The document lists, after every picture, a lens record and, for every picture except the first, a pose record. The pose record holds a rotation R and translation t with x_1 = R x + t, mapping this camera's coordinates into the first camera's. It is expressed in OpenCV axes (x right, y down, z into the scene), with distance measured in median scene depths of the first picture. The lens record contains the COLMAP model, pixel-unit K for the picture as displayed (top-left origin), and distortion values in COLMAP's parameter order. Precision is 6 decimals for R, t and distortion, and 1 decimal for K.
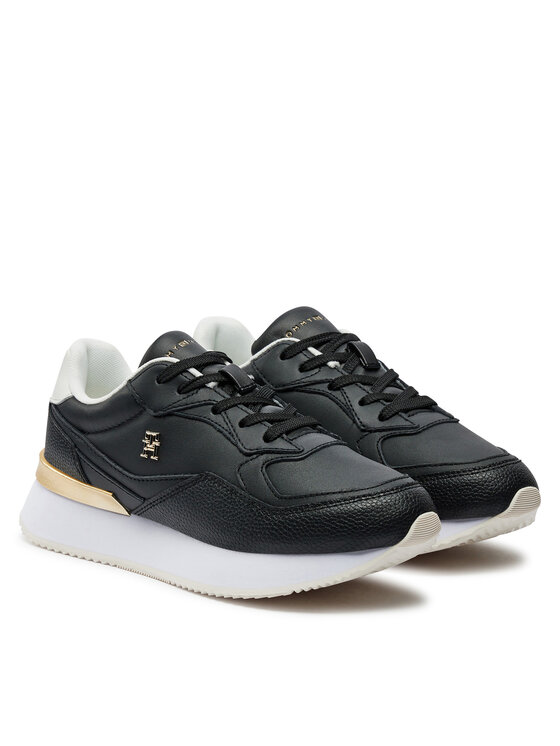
lens RADIAL K [[2181.5, 0, 280.5], [0, 2181.5, 373.3], [0, 0, 1]] dist [-1.097825, 0.000000]
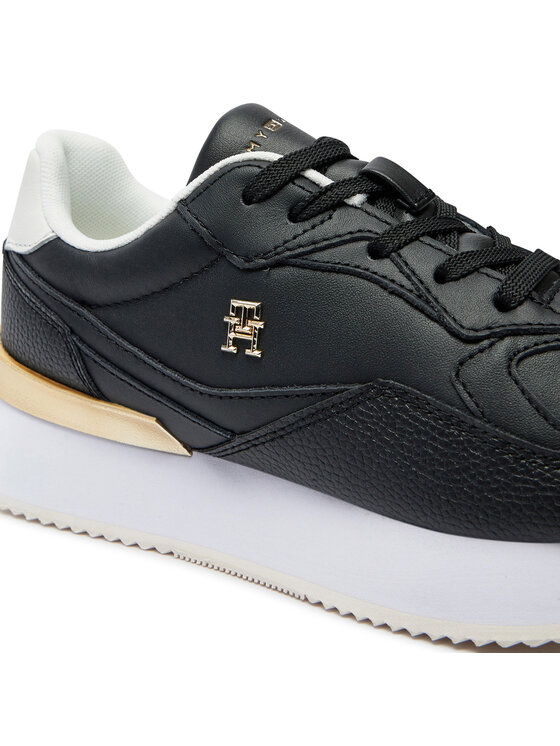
lens RADIAL K [[1224.7, 0, 280.8], [0, 1224.7, 368.5], [0, 0, 1]] dist [0.019610, 0.000000]
pose [[0.979499, -0.078960, 0.185327, -0.104443], [0.051709, 0.987706, 0.147526, 0.000908], [-0.194697, -0.134918, 0.971540, 0.718029]]
